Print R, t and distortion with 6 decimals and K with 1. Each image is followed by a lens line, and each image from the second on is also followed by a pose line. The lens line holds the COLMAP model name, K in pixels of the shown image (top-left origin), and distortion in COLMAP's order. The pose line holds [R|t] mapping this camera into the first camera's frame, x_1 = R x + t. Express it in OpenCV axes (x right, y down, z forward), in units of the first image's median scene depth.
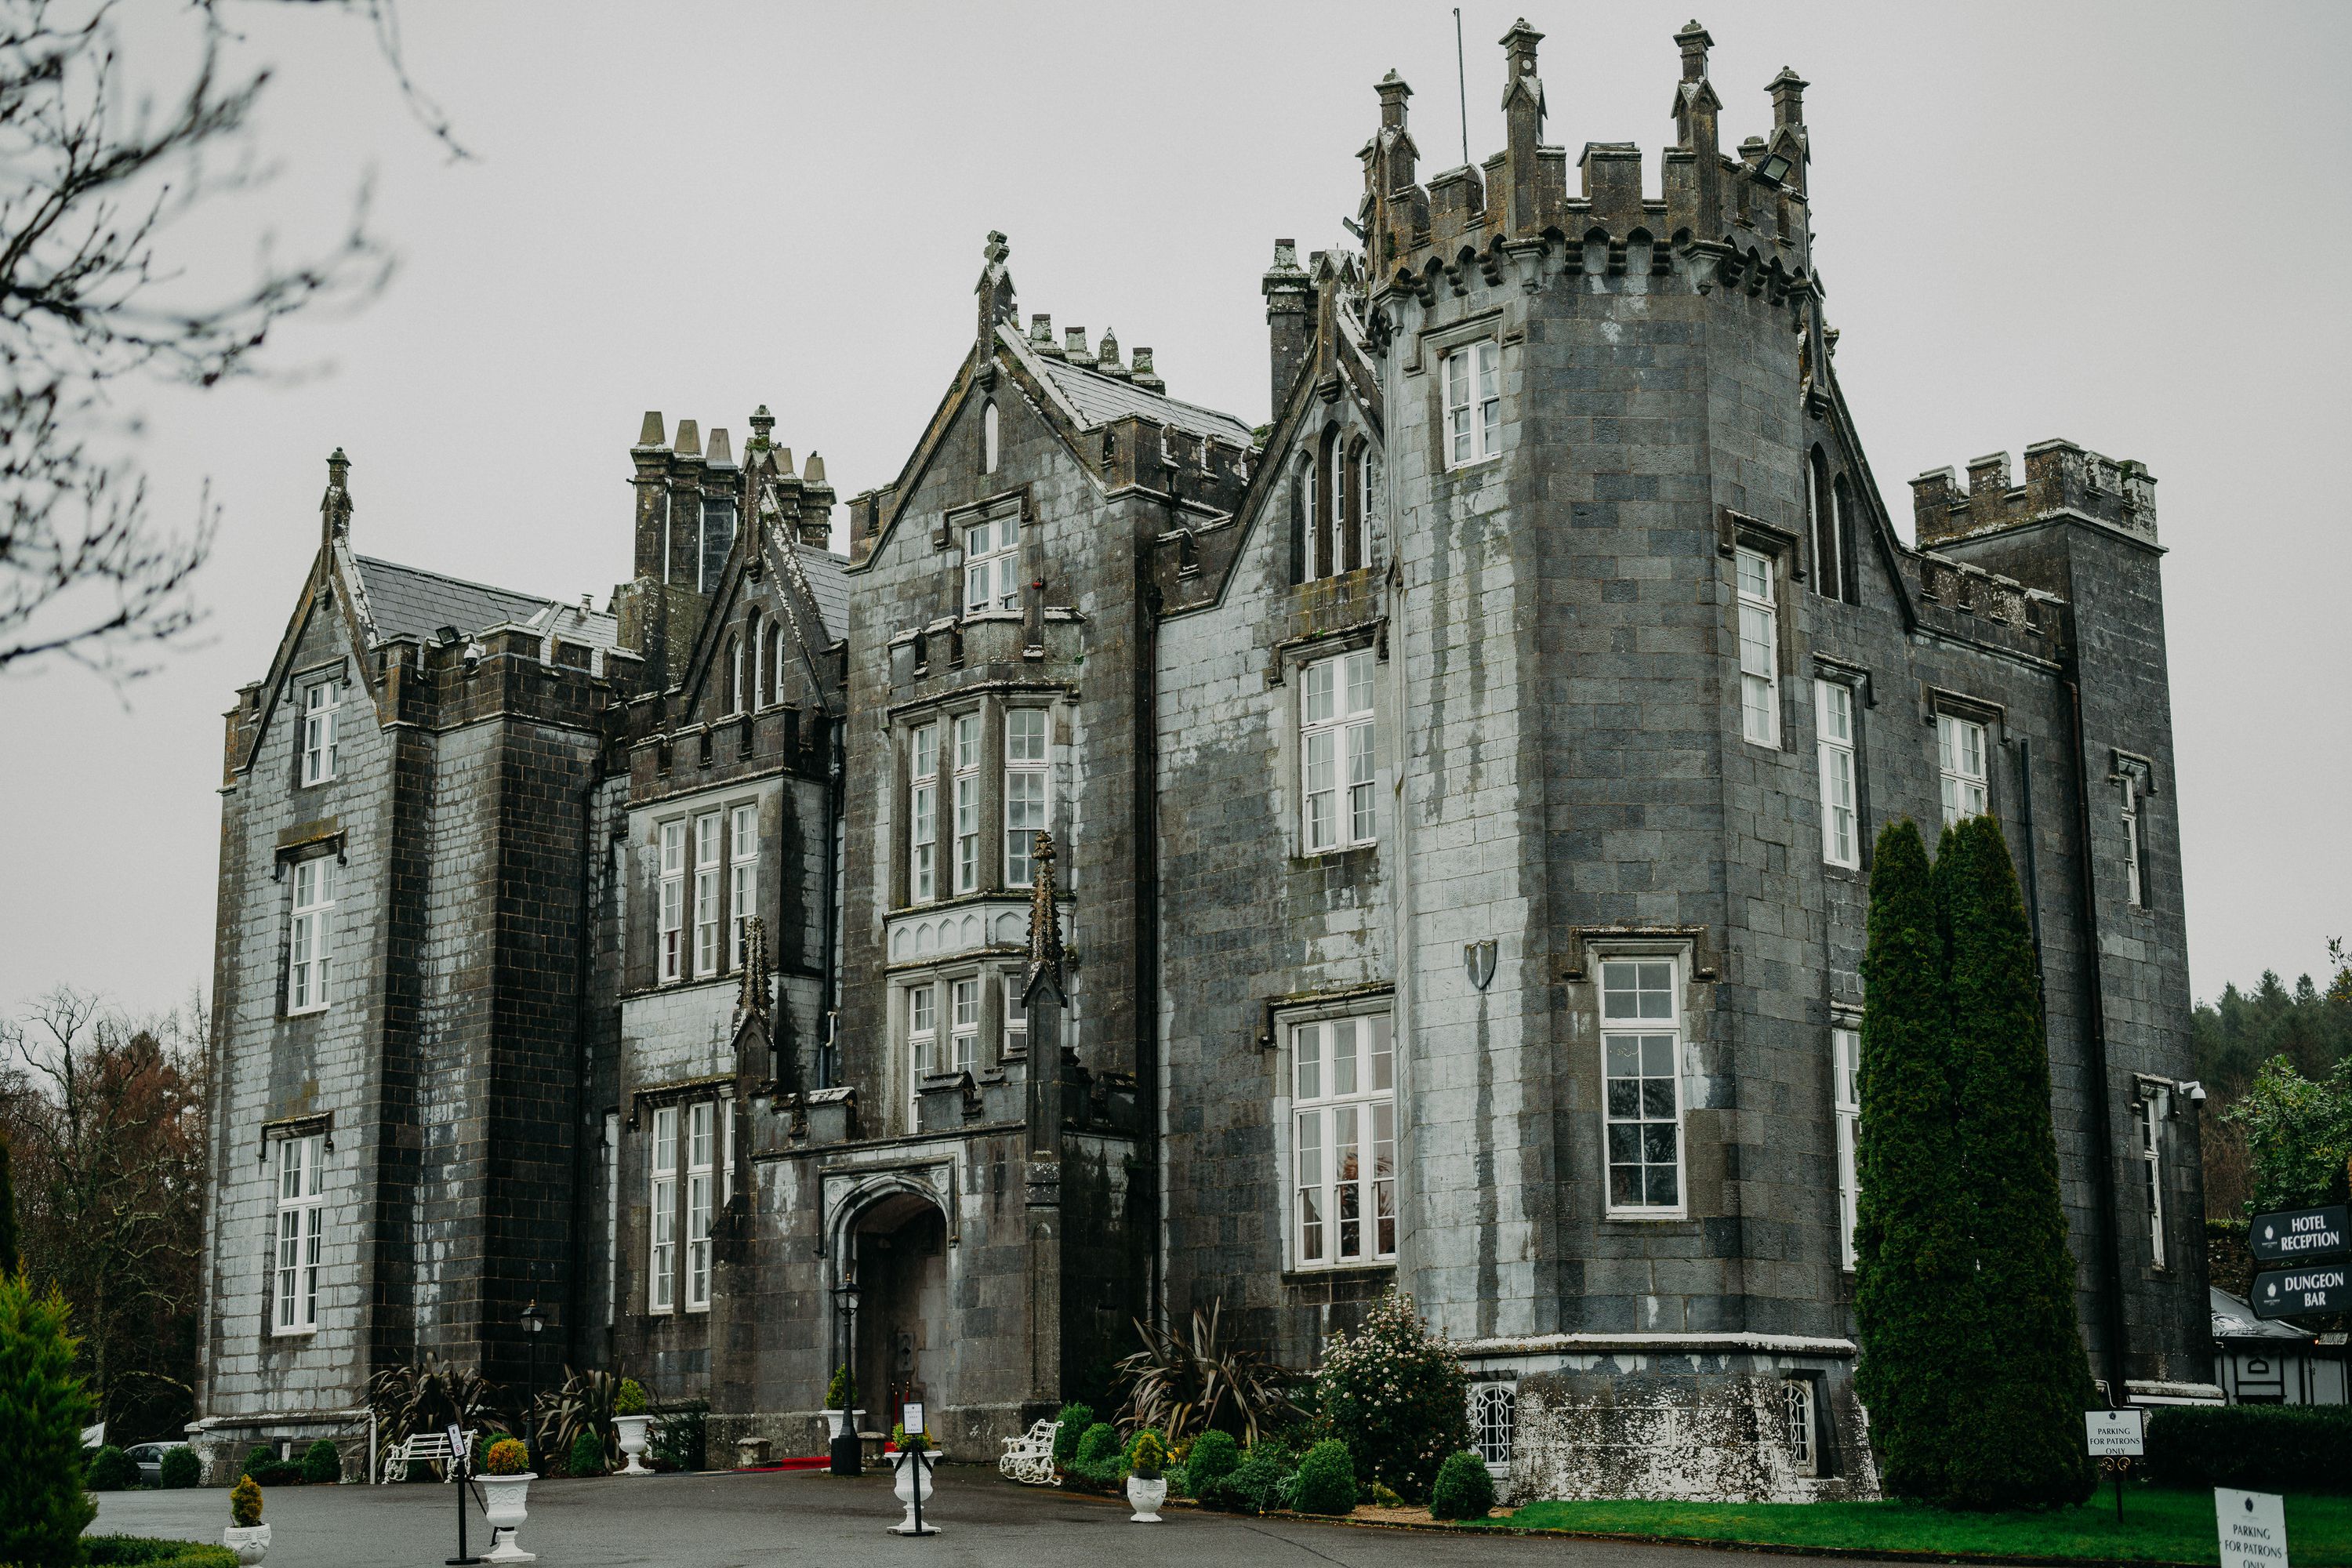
lens RADIAL K [[3626.1, 0, 1176.0], [0, 3626.1, 784.0], [0, 0, 1]] dist [0.007321, -0.252403]
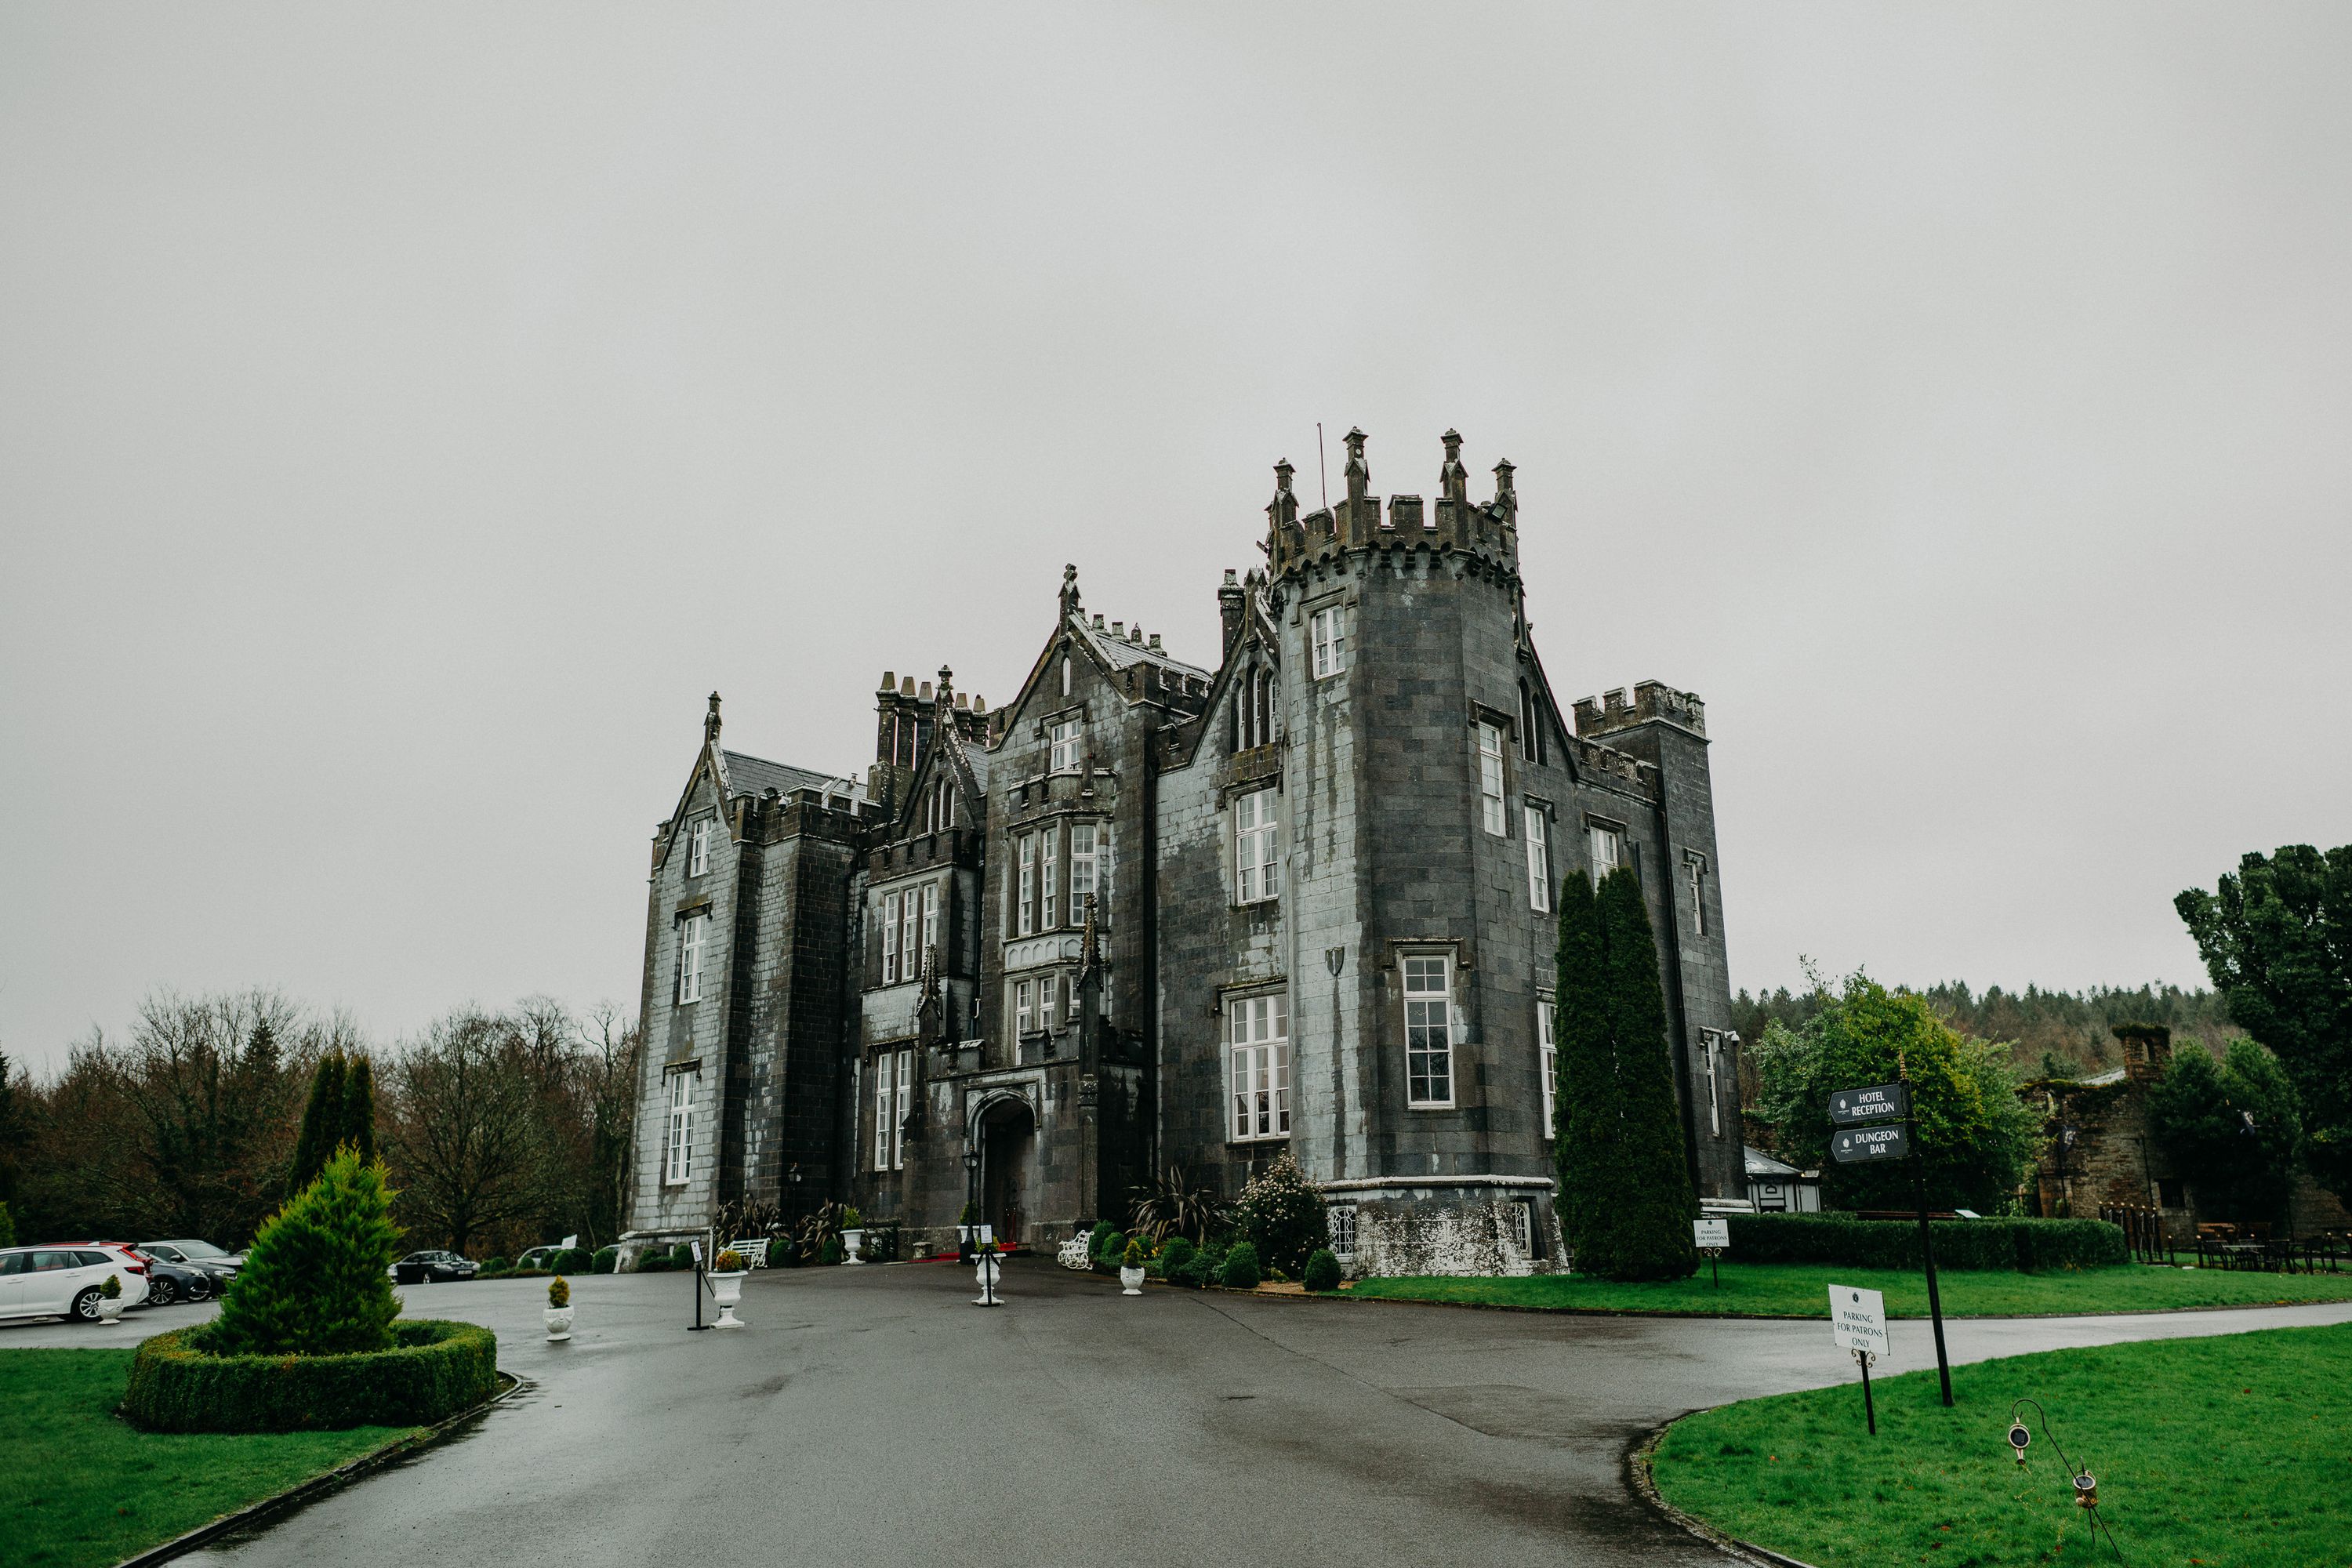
lens RADIAL K [[1790.5, 0, 1291.3], [0, 1790.5, 784.1], [0, 0, 1]] dist [-0.036672, 0.005117]
pose [[0.998777, -0.001493, 0.049428, 0.017941], [0.004737, 0.997836, -0.065583, 0.017973], [-0.049223, 0.065737, 0.996622, 0.123334]]
